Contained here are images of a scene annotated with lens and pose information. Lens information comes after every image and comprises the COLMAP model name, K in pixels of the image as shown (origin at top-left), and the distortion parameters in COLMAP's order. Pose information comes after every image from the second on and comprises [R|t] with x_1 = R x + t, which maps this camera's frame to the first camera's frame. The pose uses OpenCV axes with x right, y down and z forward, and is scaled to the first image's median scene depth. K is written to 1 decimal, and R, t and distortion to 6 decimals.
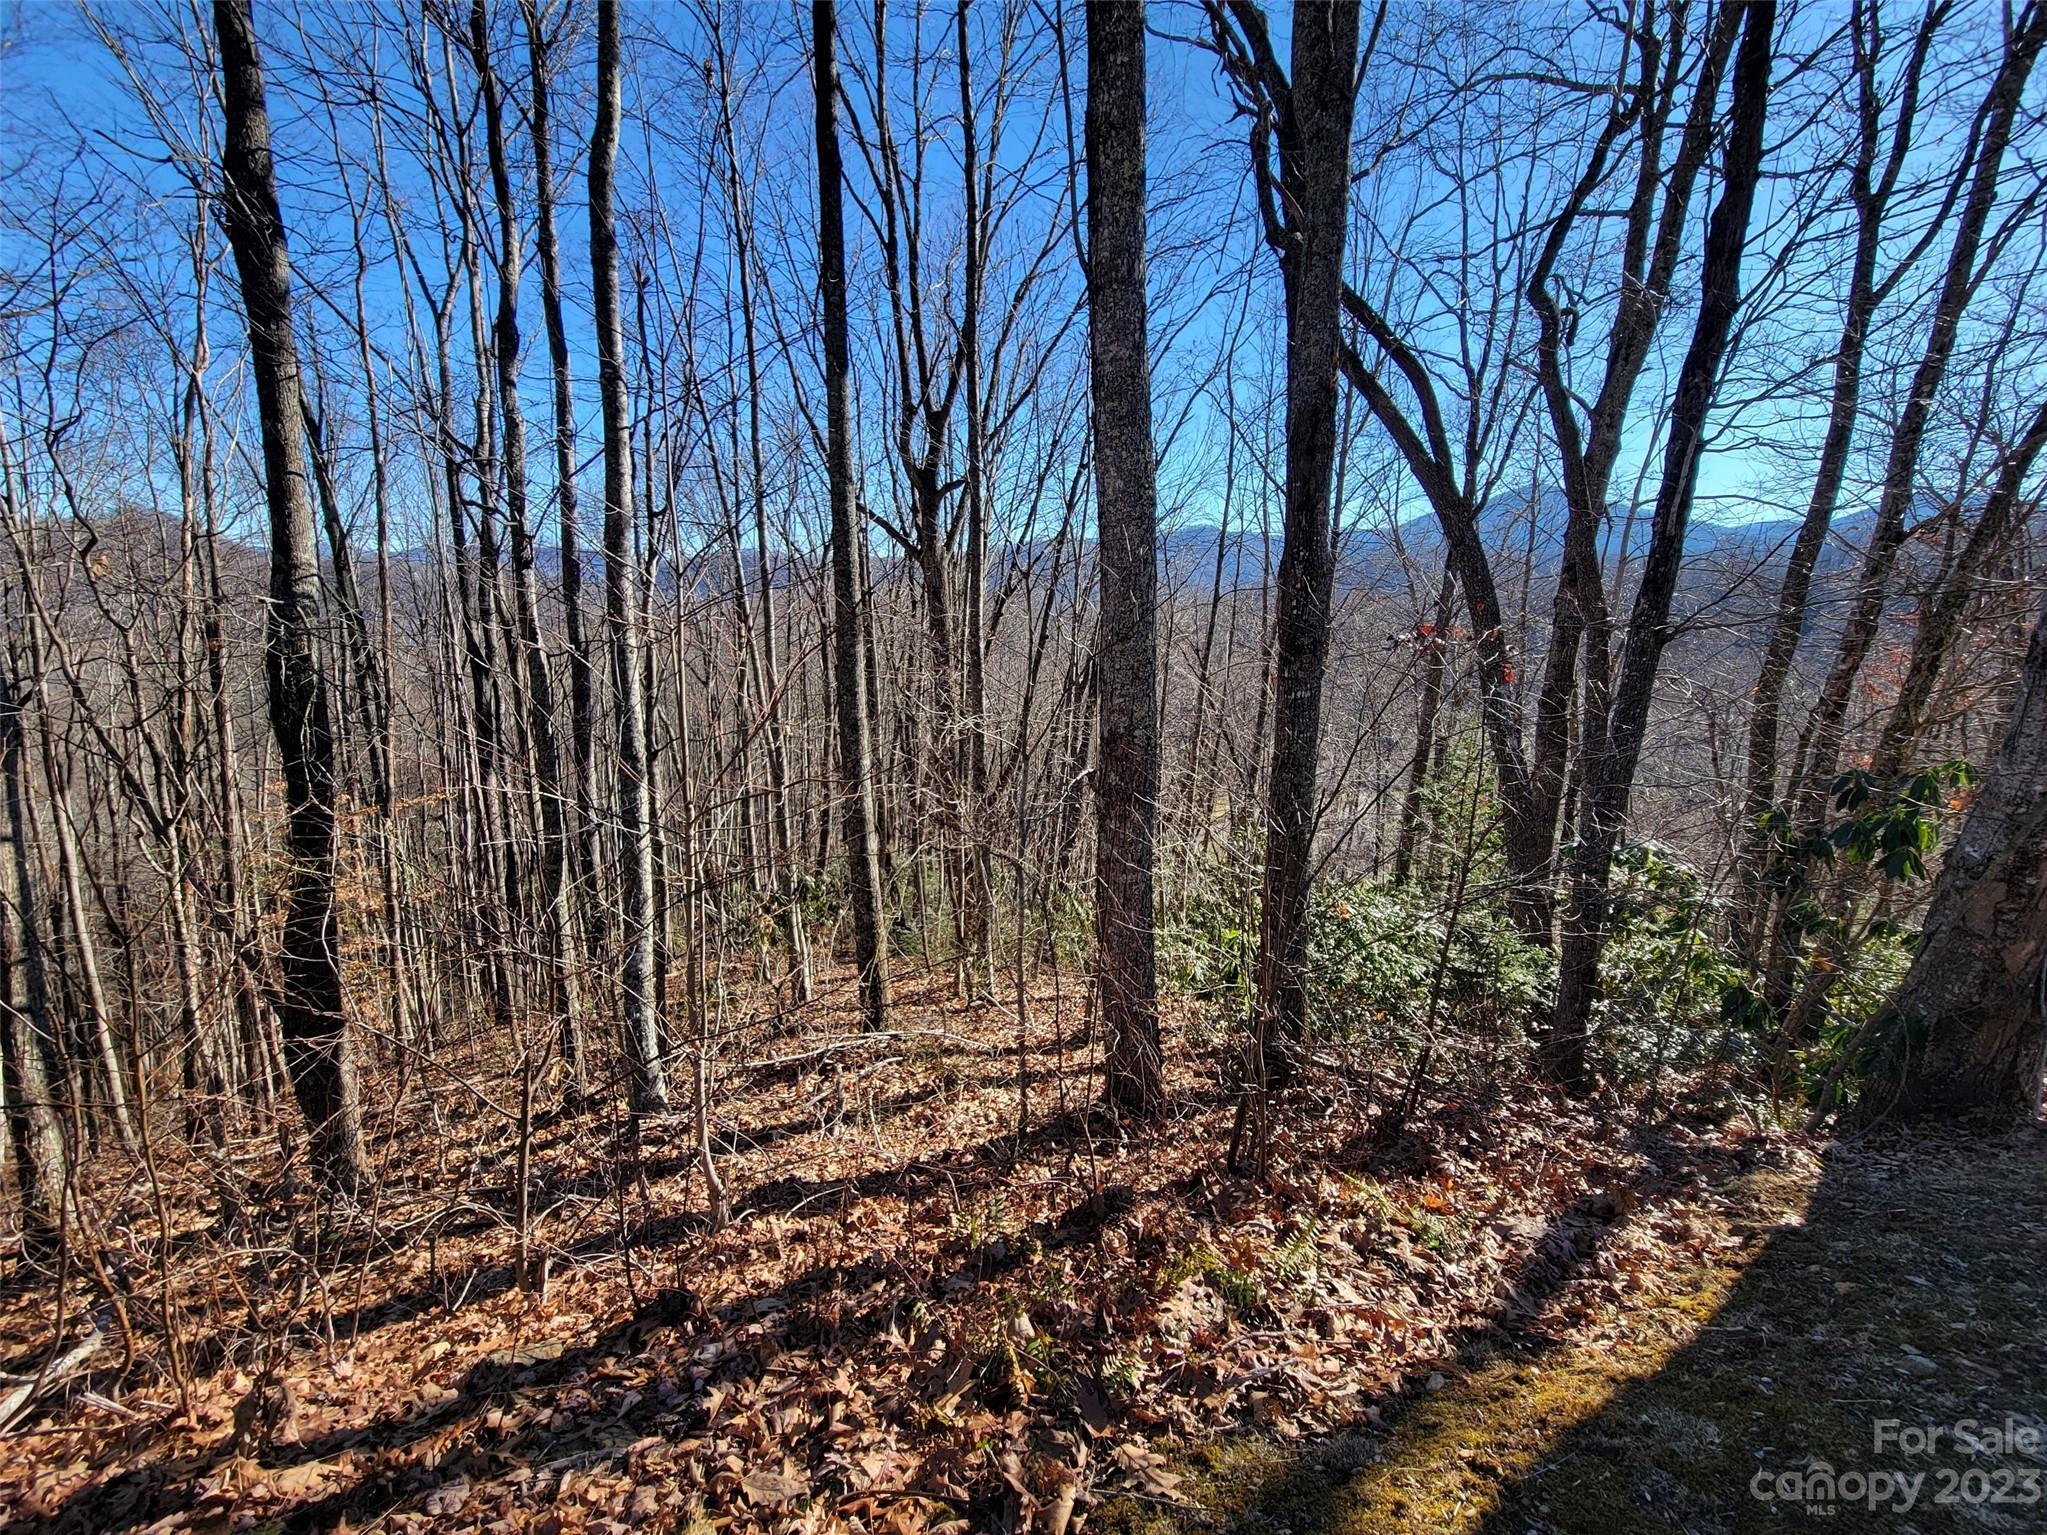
lens RADIAL K [[832.7, 0, 1024.1], [0, 832.7, 763.7], [0, 0, 1]] dist [-0.002238, 0.000174]
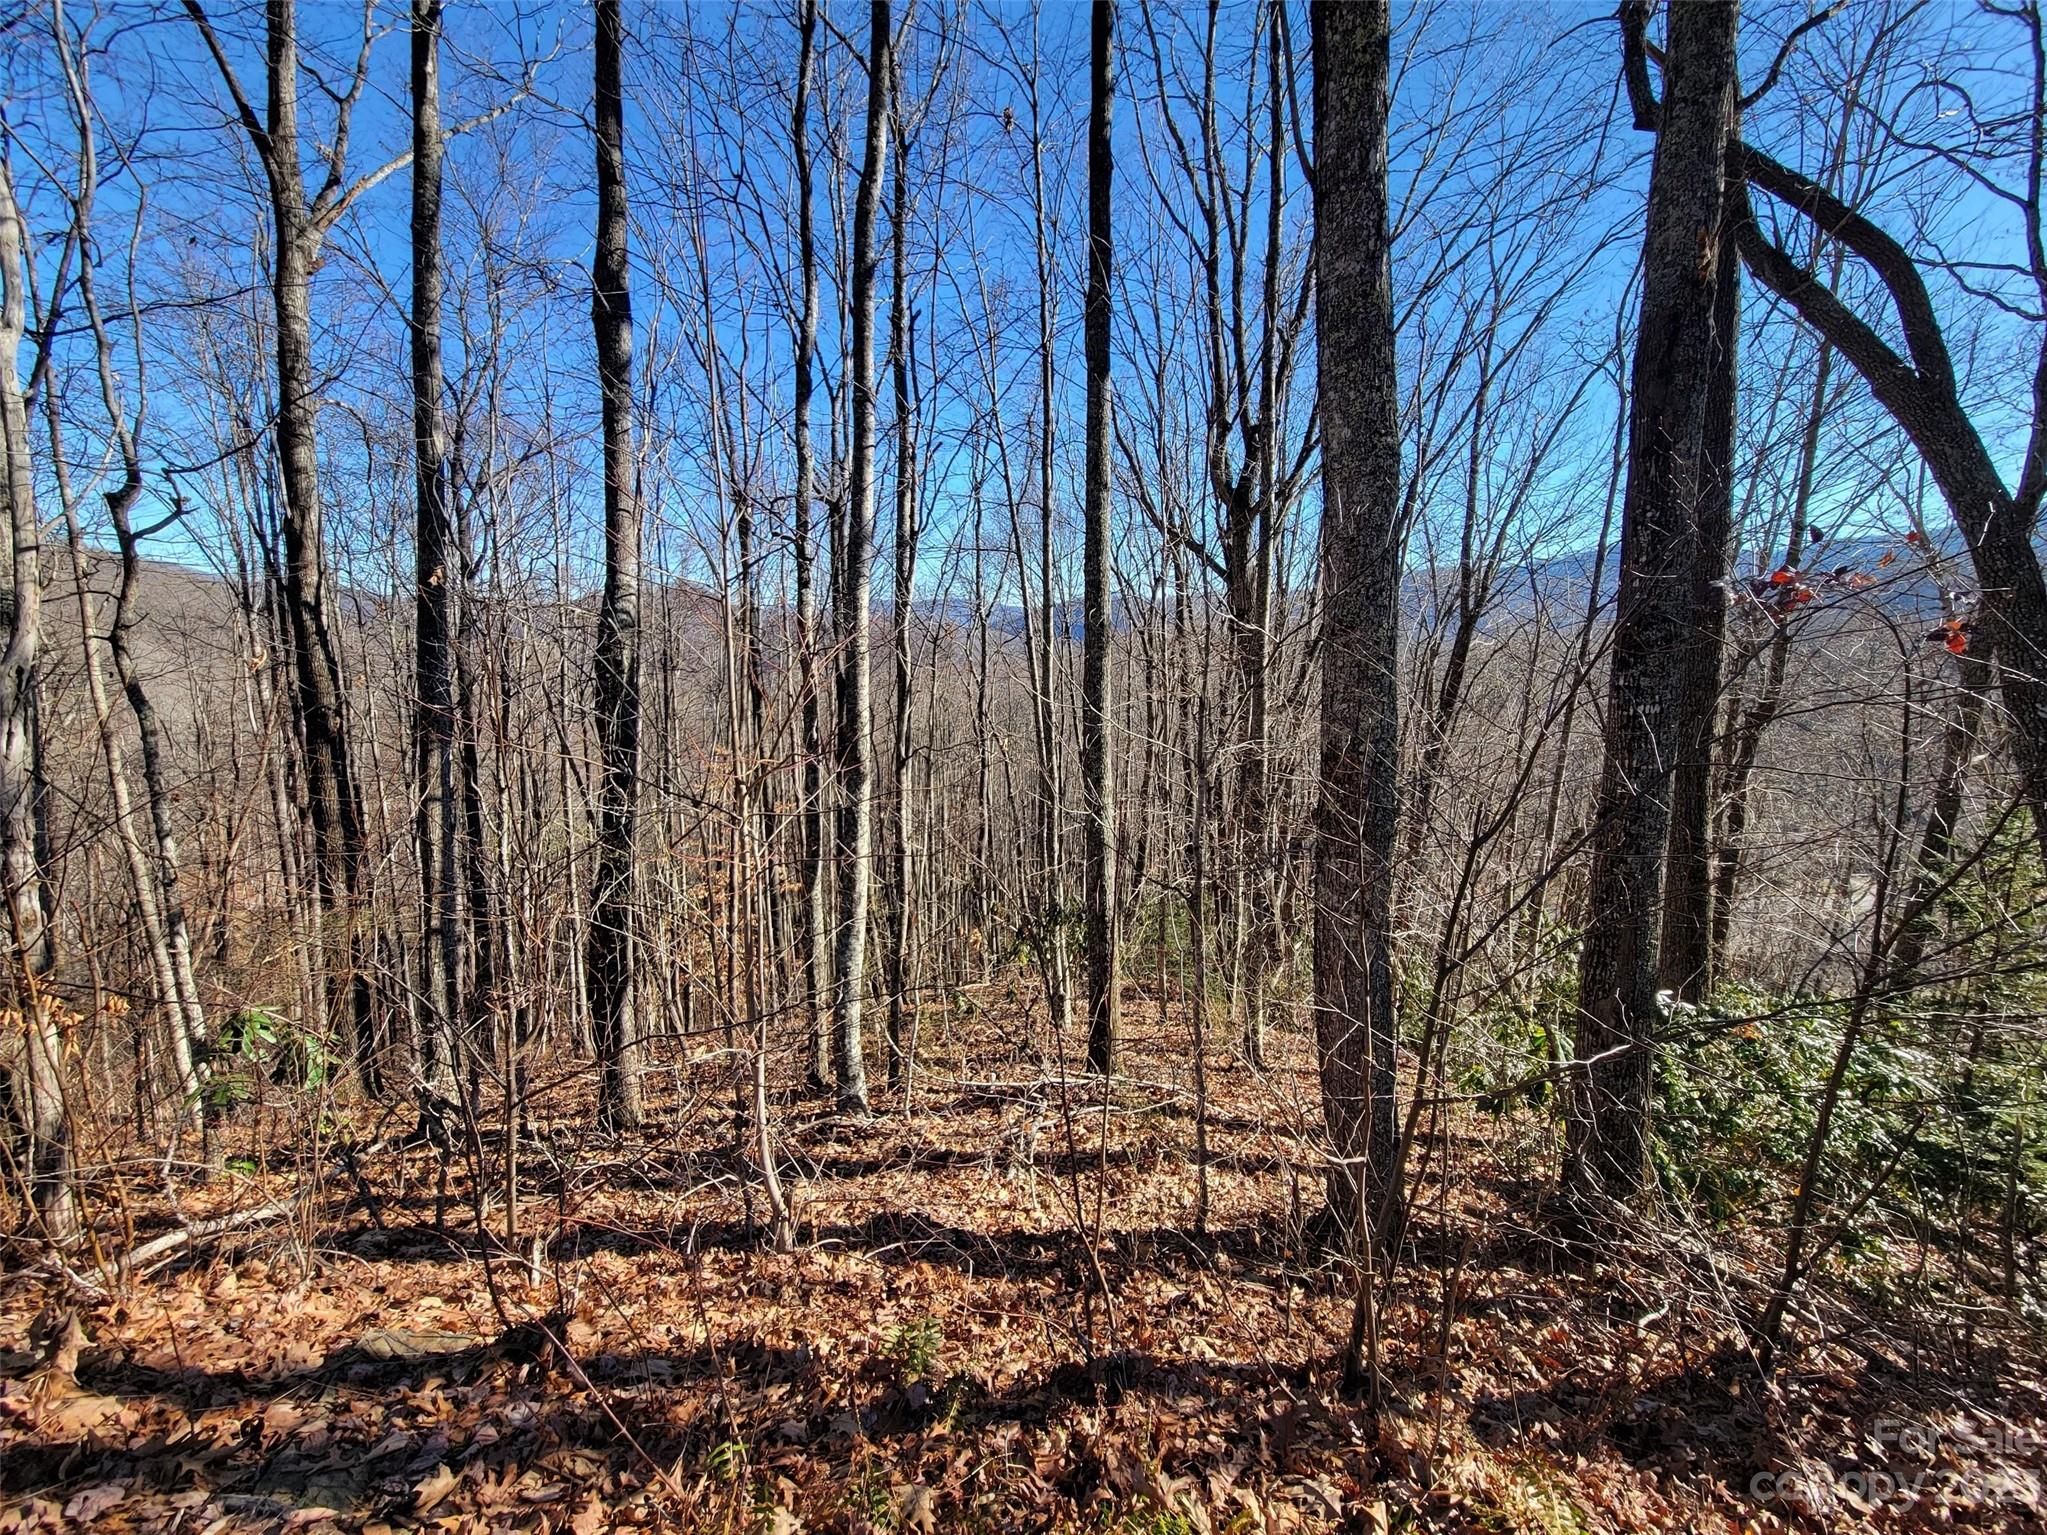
lens RADIAL K [[832.7, 0, 1024.1], [0, 832.7, 763.7], [0, 0, 1]] dist [-0.002238, 0.000174]
pose [[0.915941, 0.041461, -0.399166, 0.112105], [-0.059551, 0.997679, -0.033019, 0.015961], [0.396870, 0.054014, 0.916284, 0.114762]]
